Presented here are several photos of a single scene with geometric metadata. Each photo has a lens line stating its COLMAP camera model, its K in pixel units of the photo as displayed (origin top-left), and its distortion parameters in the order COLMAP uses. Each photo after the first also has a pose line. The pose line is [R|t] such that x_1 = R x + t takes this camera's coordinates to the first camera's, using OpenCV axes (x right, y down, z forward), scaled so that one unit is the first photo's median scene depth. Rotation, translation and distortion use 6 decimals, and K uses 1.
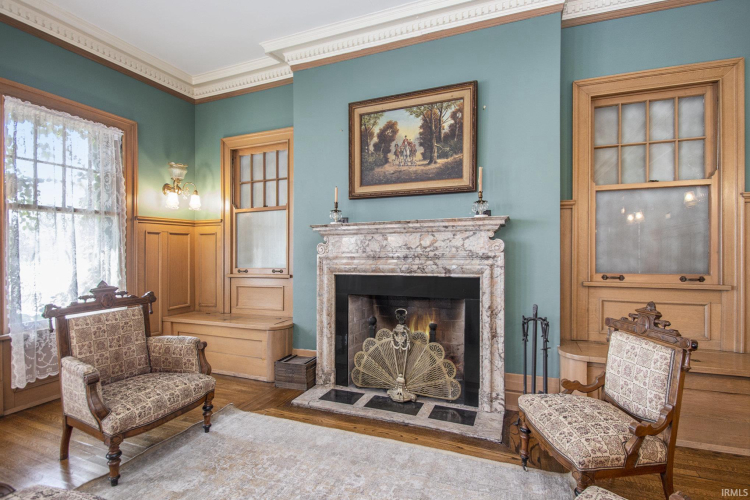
lens RADIAL K [[373.8, 0, 376.7], [0, 373.8, 258.7], [0, 0, 1]] dist [-0.003198, -0.000690]
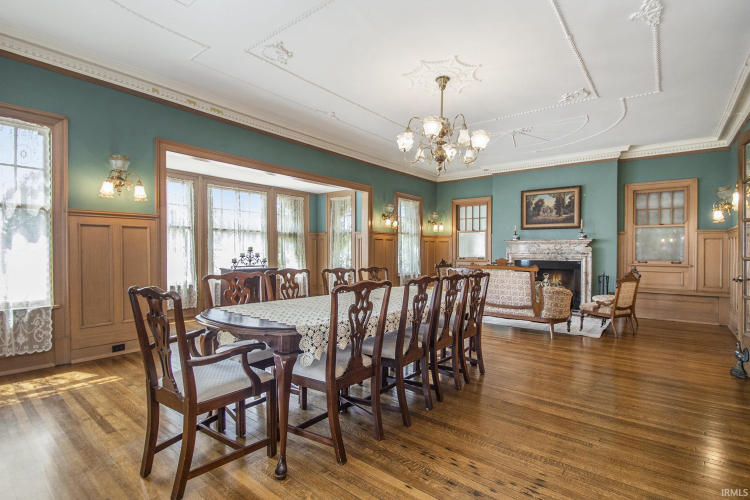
lens RADIAL K [[333.5, 0, 356.4], [0, 333.5, 252.2], [0, 0, 1]] dist [0.000124, -0.000013]
pose [[0.937626, 0.008899, -0.347533, -0.359938], [-0.007251, 0.999955, 0.006042, -0.015047], [0.347571, -0.003145, 0.937648, -1.606208]]
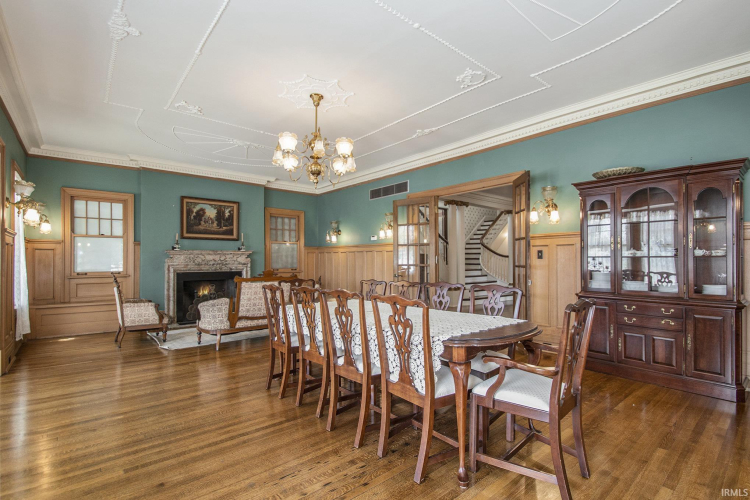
lens RADIAL K [[373.8, 0, 376.7], [0, 373.8, 258.7], [0, 0, 1]] dist [-0.003198, -0.000690]
pose [[0.488650, -0.000282, 0.872480, -1.596759], [0.006592, 0.999973, -0.003369, -0.026534], [-0.872455, 0.007398, 0.488639, -1.221611]]
